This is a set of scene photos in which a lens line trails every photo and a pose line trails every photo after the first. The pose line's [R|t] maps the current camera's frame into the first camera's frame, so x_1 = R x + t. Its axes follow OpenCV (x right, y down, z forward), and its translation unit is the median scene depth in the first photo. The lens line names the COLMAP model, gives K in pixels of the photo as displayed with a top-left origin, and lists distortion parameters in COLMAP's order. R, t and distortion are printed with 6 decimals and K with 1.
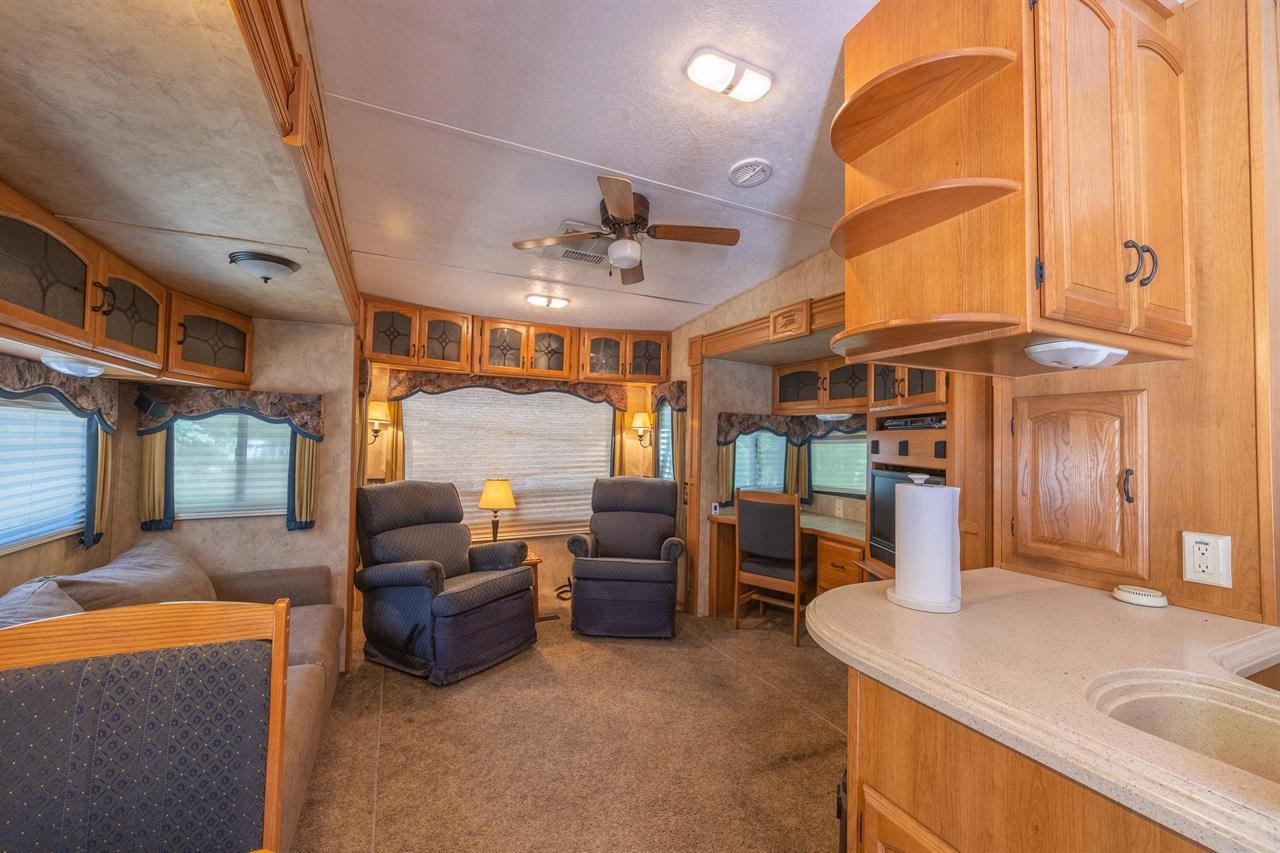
lens RADIAL K [[511.7, 0, 637.0], [0, 511.7, 427.8], [0, 0, 1]] dist [-0.002947, 0.000343]
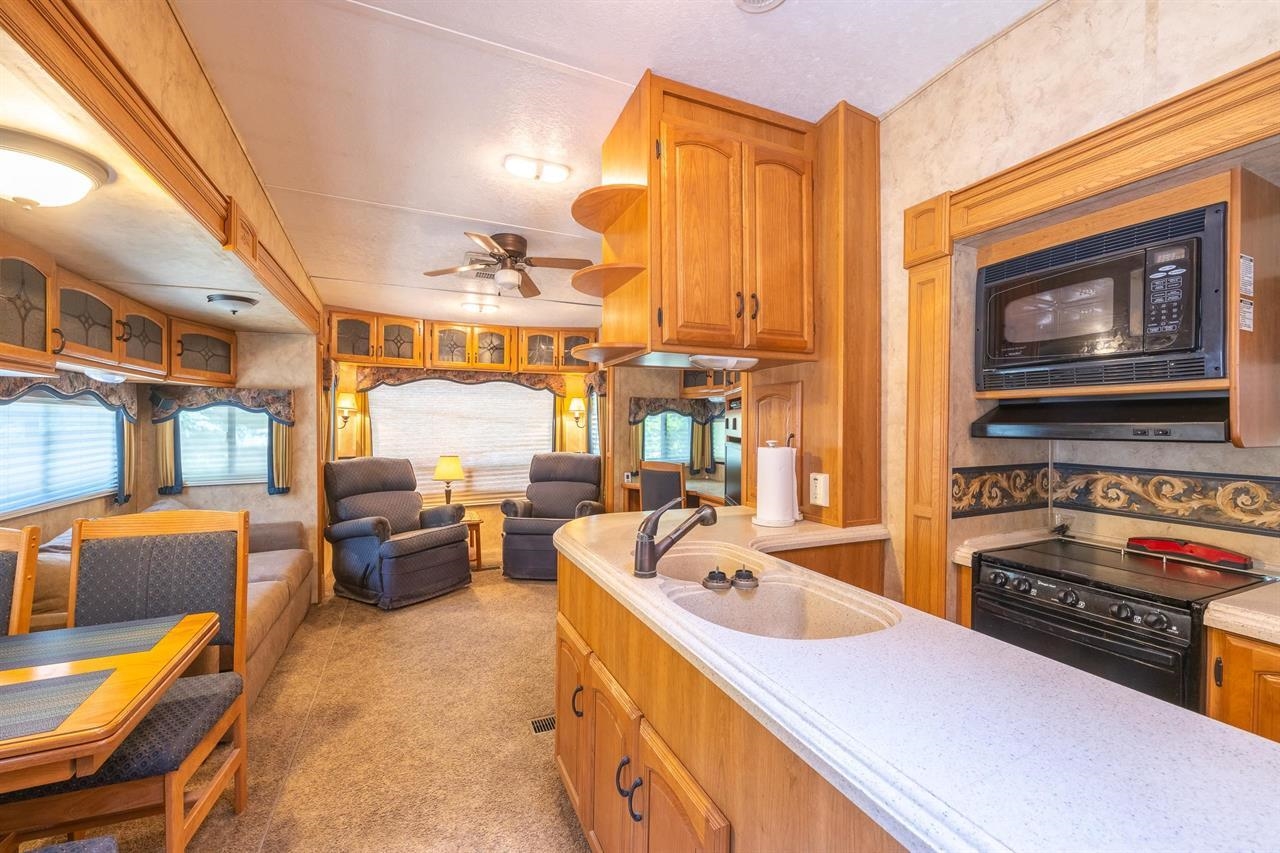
lens RADIAL K [[511.7, 0, 637.0], [0, 511.7, 427.8], [0, 0, 1]] dist [-0.002947, 0.000343]
pose [[0.999656, -0.015765, -0.020973, 0.212937], [0.016468, 0.999294, 0.033769, 0.001347], [0.020426, -0.034102, 0.999210, -0.207888]]
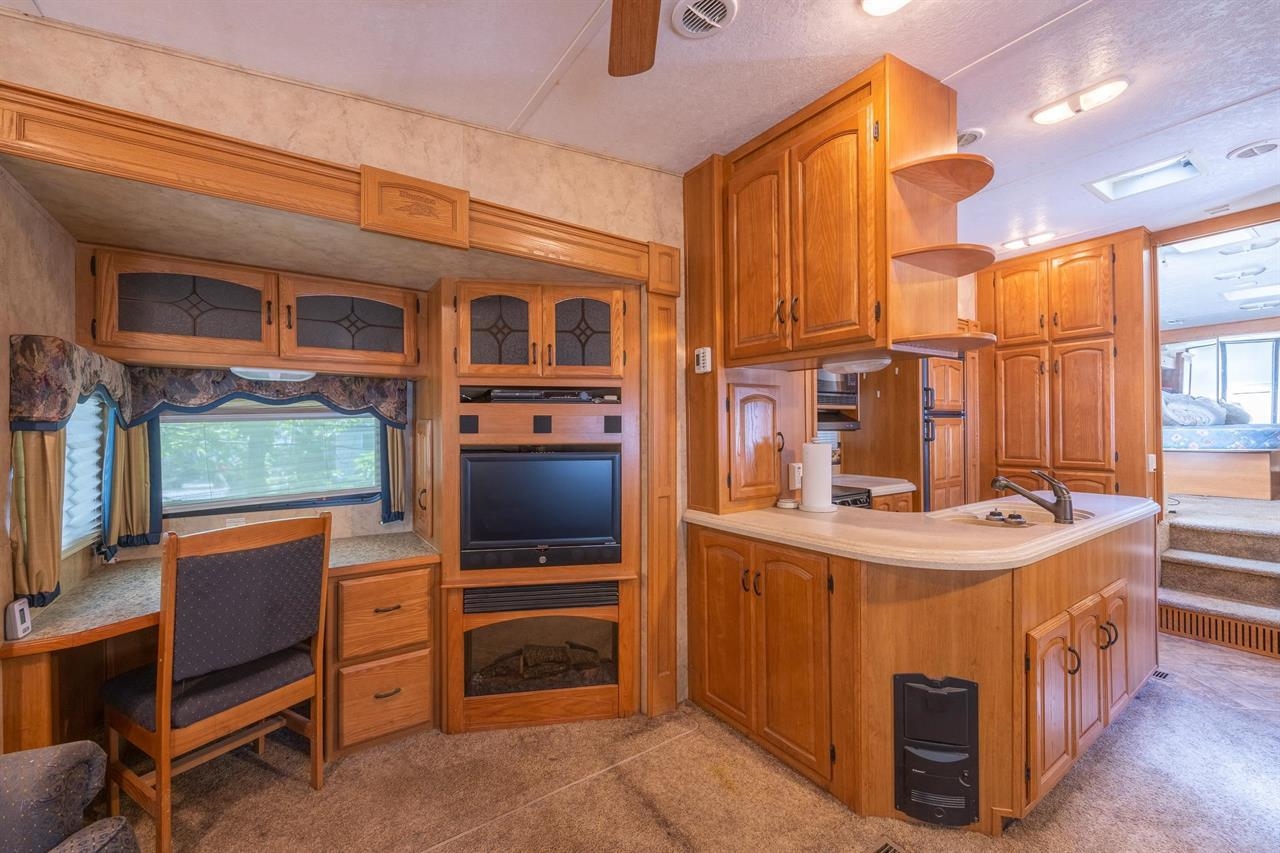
lens RADIAL K [[511.7, 0, 637.0], [0, 511.7, 427.8], [0, 0, 1]] dist [-0.002947, 0.000343]
pose [[-0.157276, -0.023923, 0.987265, -0.253667], [-0.023957, 0.999505, 0.020403, 0.017030], [-0.987264, -0.020443, -0.157771, 0.688586]]
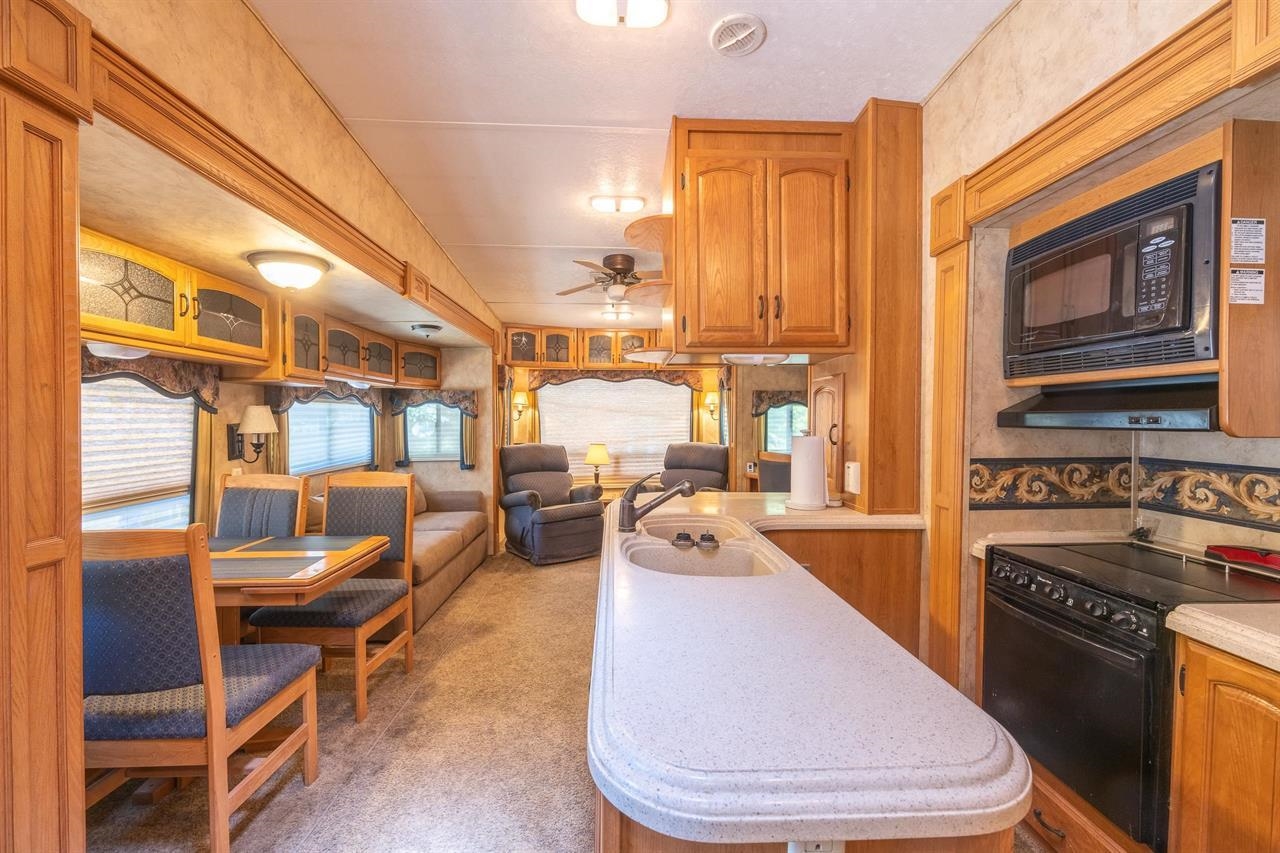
lens RADIAL K [[511.7, 0, 637.0], [0, 511.7, 427.8], [0, 0, 1]] dist [-0.002947, 0.000343]
pose [[0.923461, -0.009701, -0.383569, 0.399106], [0.026241, 0.998936, 0.037913, 0.006441], [0.382793, -0.045077, 0.922734, -0.274648]]
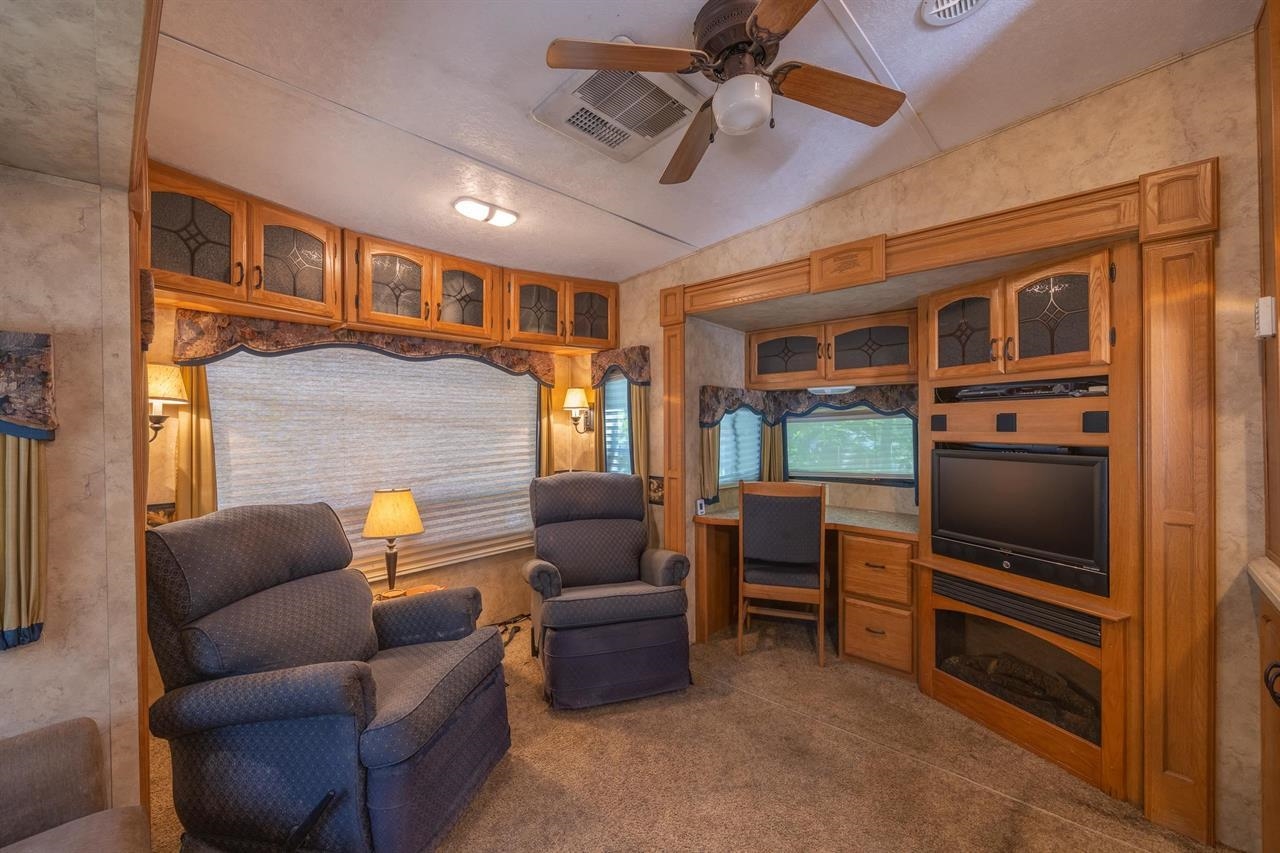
lens RADIAL K [[511.7, 0, 637.0], [0, 511.7, 427.8], [0, 0, 1]] dist [-0.002947, 0.000343]
pose [[0.933236, -0.028984, 0.358093, -0.232119], [0.018154, 0.999271, 0.033571, 0.006868], [-0.358805, -0.024829, 0.933082, 0.312591]]
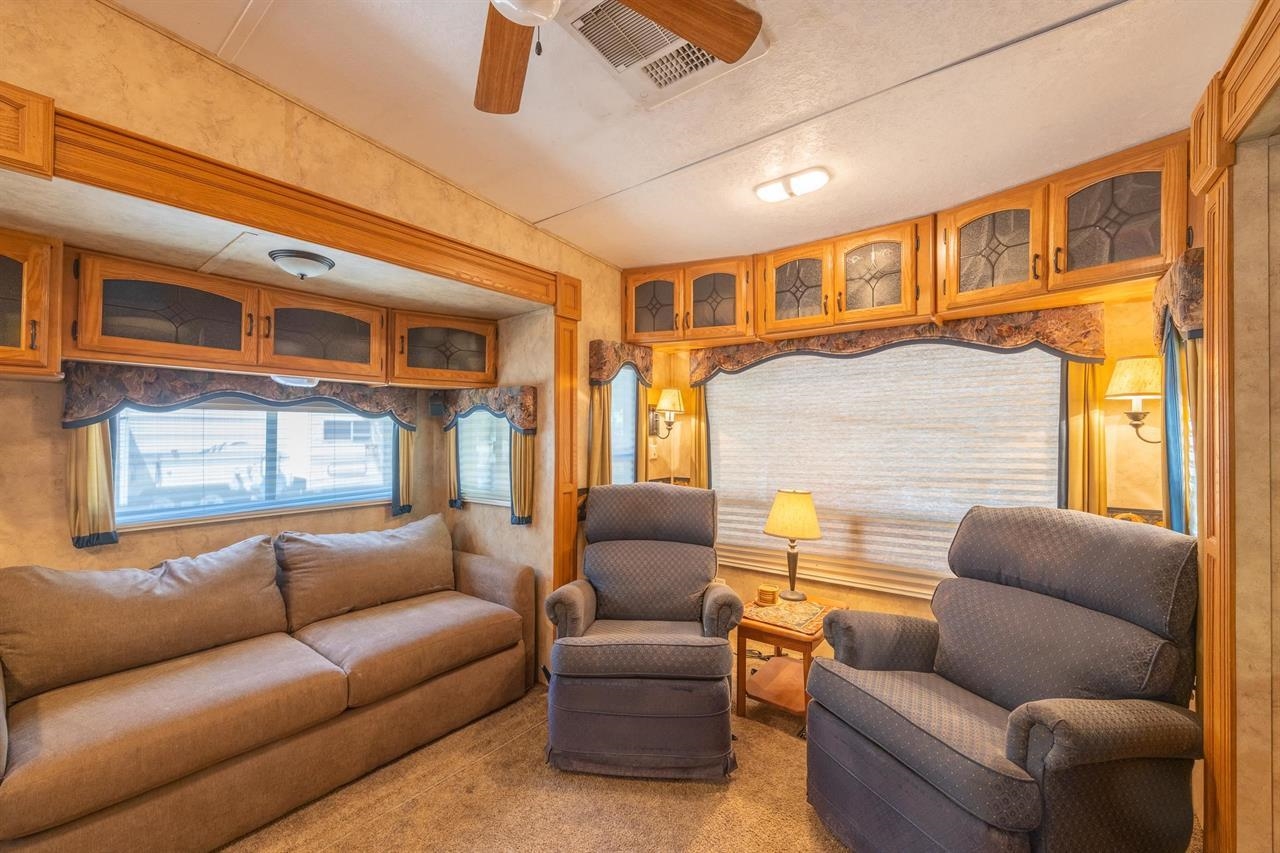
lens RADIAL K [[511.7, 0, 637.0], [0, 511.7, 427.8], [0, 0, 1]] dist [-0.002947, 0.000343]
pose [[0.449328, -0.025424, -0.893005, 0.246787], [0.030106, 0.999458, -0.013306, 0.024581], [0.892859, -0.020906, 0.449850, 0.571715]]
